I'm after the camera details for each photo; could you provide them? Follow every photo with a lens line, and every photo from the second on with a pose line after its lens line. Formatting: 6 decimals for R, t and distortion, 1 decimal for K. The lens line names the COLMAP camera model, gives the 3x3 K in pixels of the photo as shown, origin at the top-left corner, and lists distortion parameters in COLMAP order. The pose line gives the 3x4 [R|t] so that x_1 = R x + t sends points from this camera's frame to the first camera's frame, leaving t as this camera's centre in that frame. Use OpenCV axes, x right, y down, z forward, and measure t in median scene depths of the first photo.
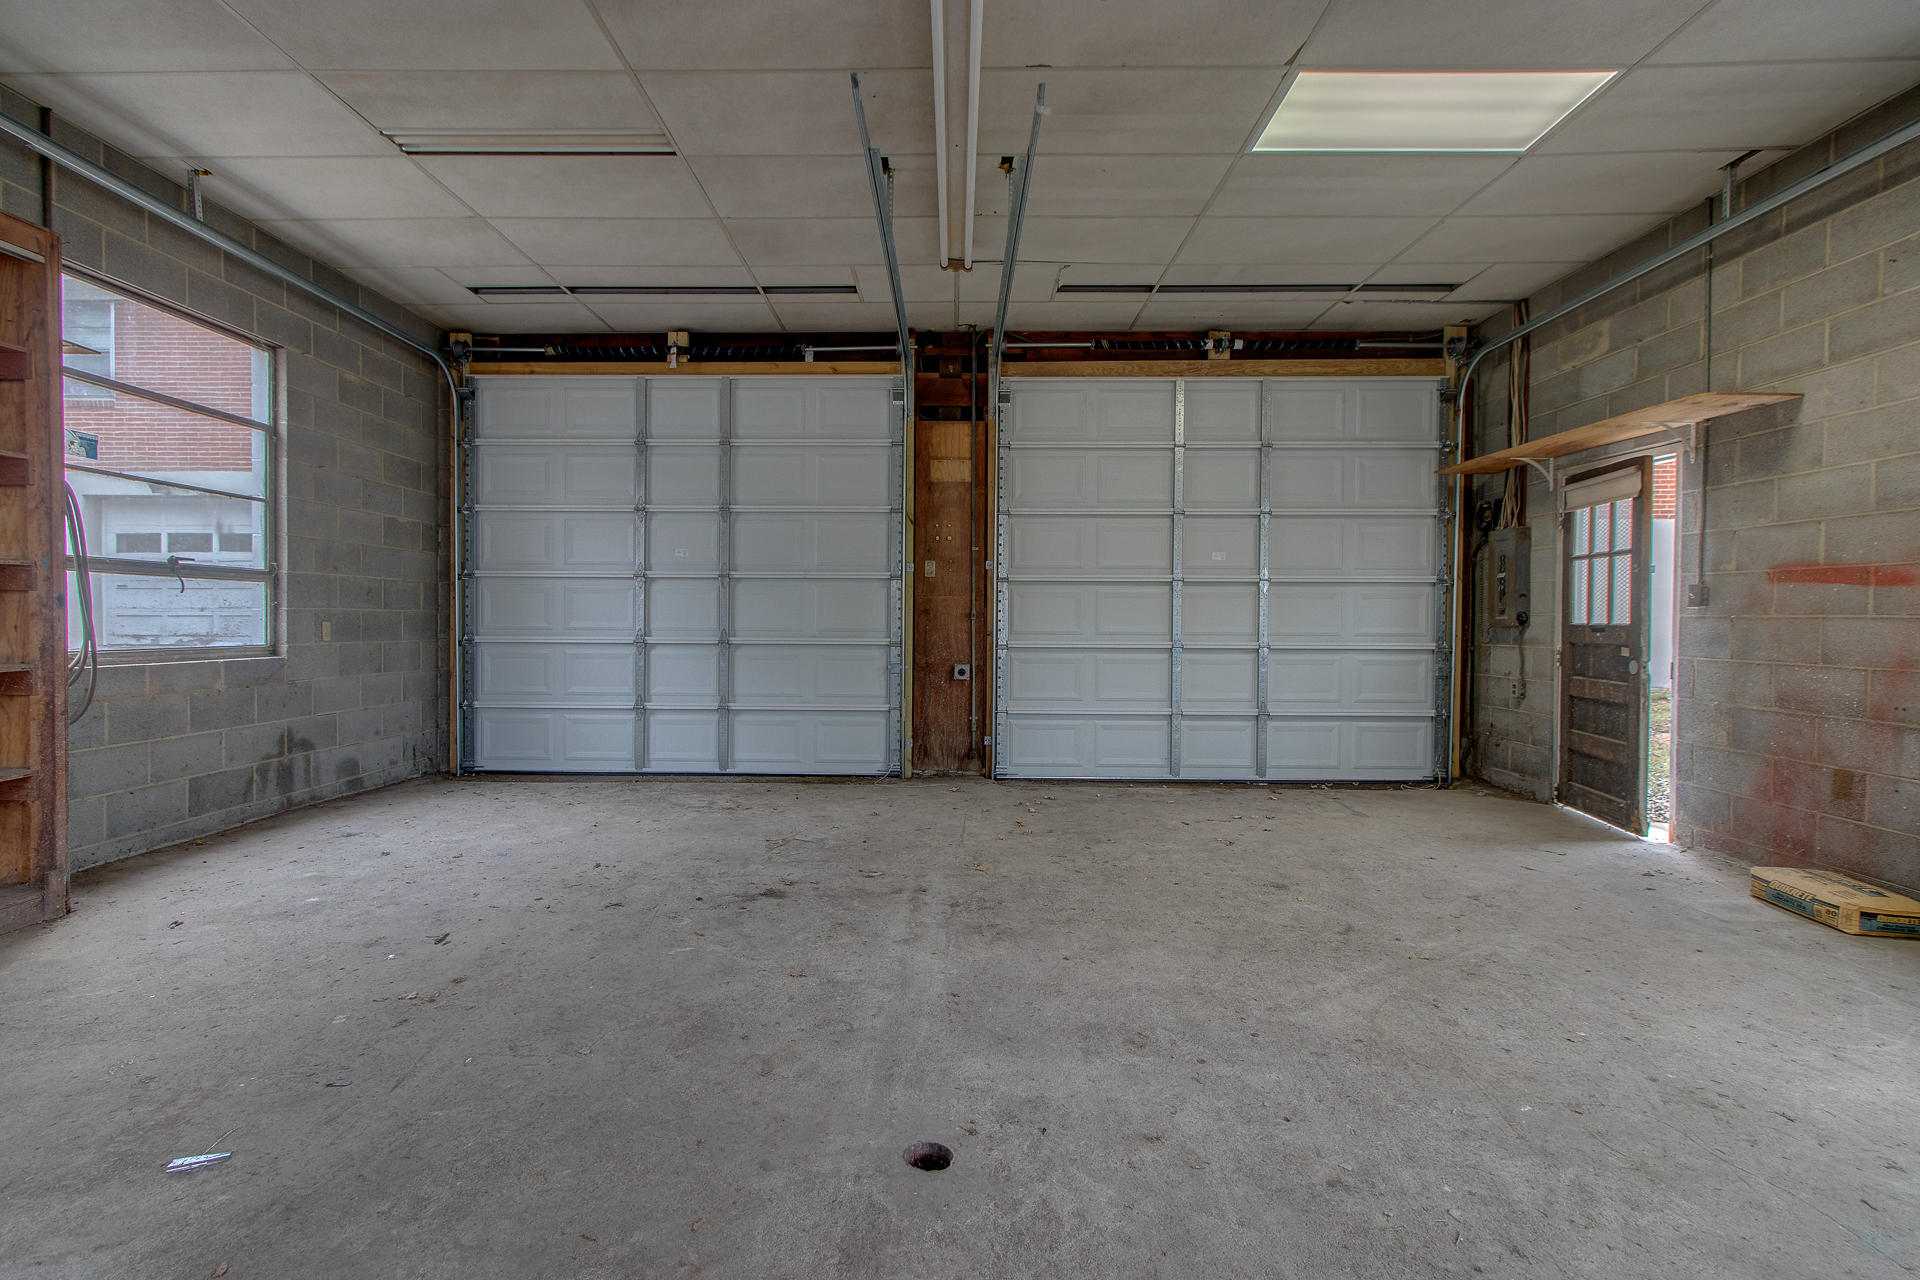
lens RADIAL K [[885.0, 0, 938.8], [0, 885.0, 632.4], [0, 0, 1]] dist [0.001783, -0.000201]
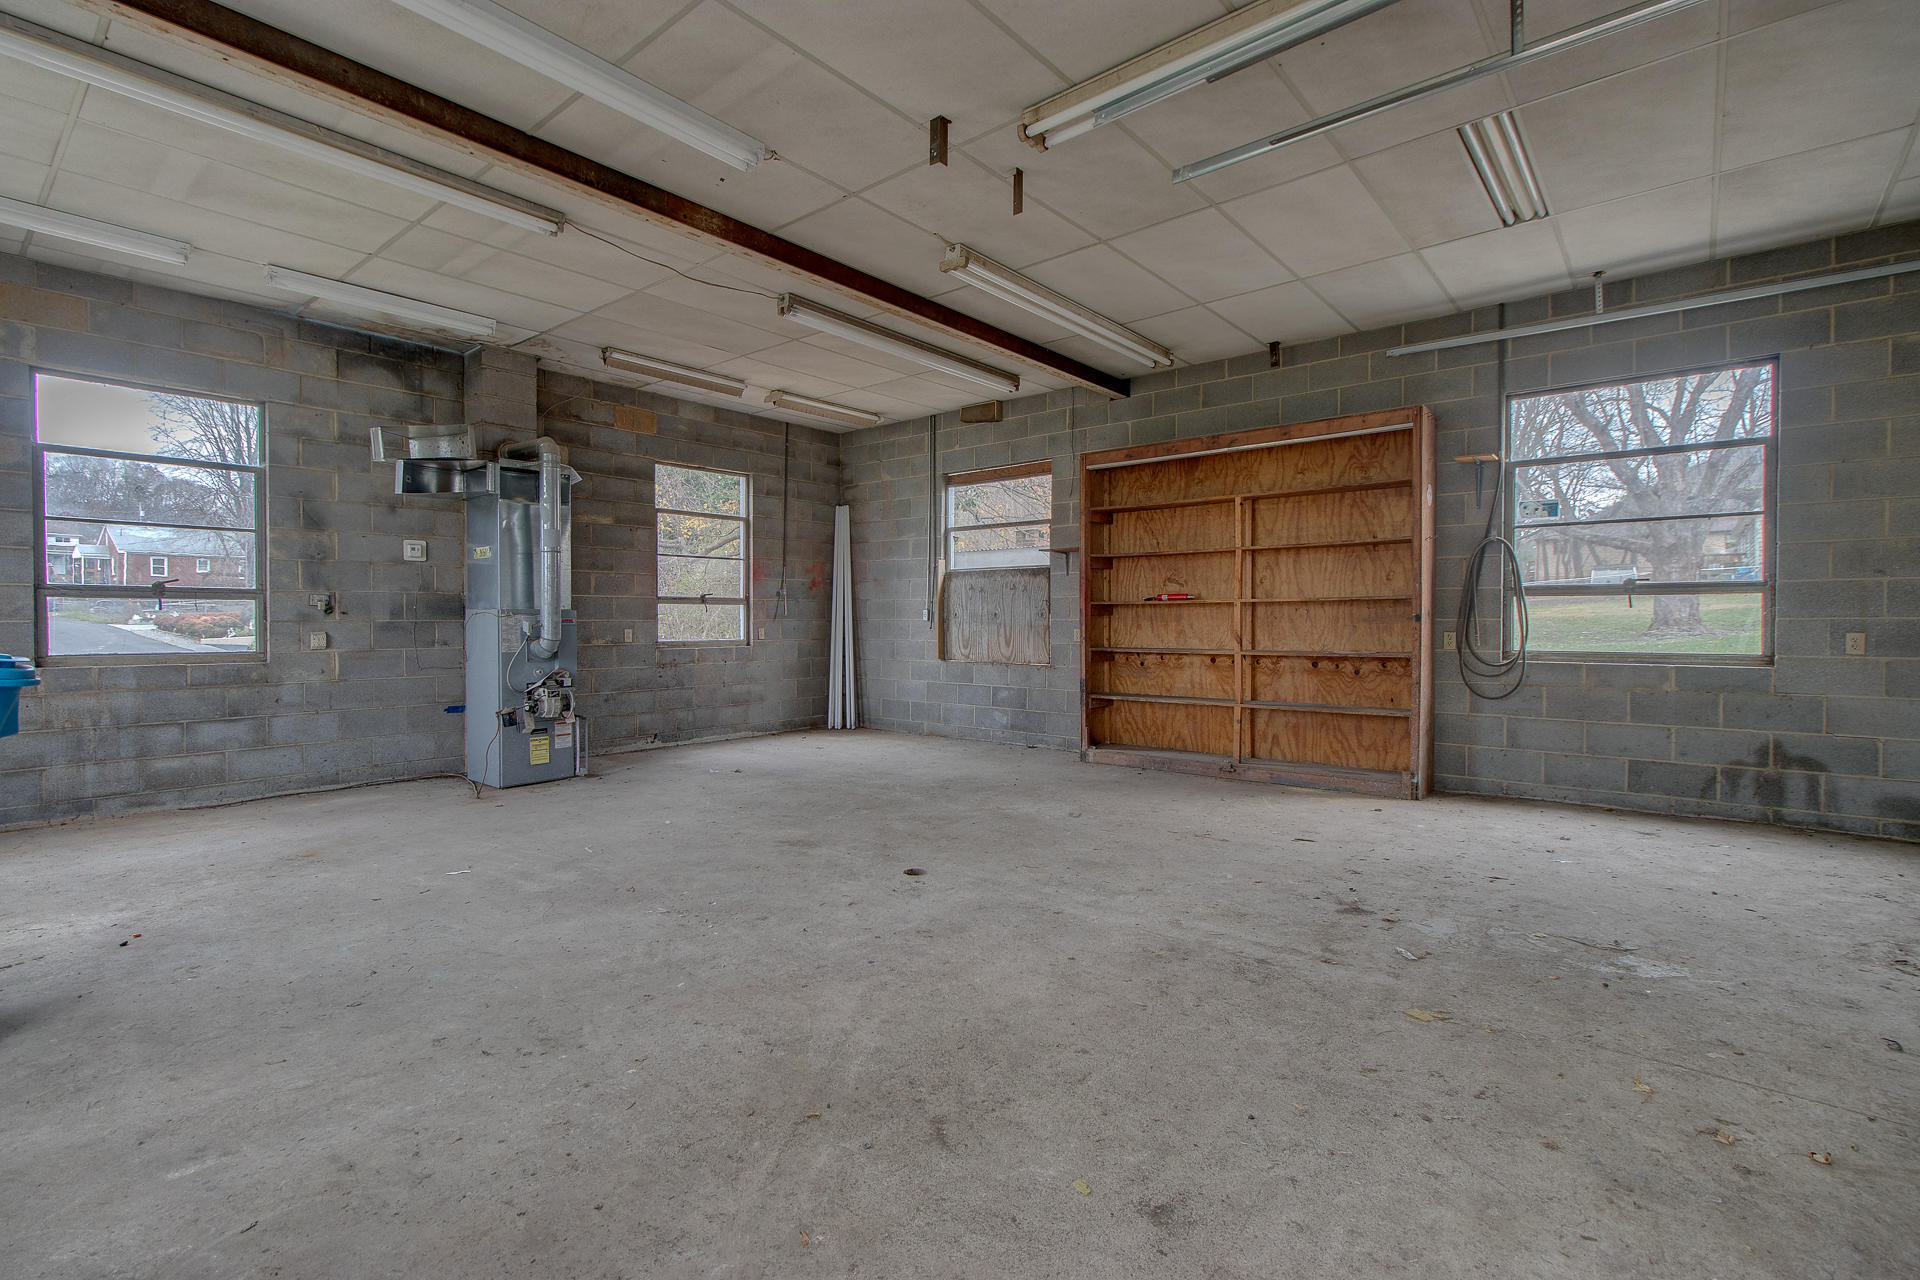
lens RADIAL K [[885.0, 0, 938.8], [0, 885.0, 632.4], [0, 0, 1]] dist [0.001783, -0.000201]
pose [[-0.634568, 0.001739, -0.772865, 0.897968], [-0.015379, 0.999771, 0.014876, -0.017874], [0.772714, 0.021326, -0.634396, 1.326398]]
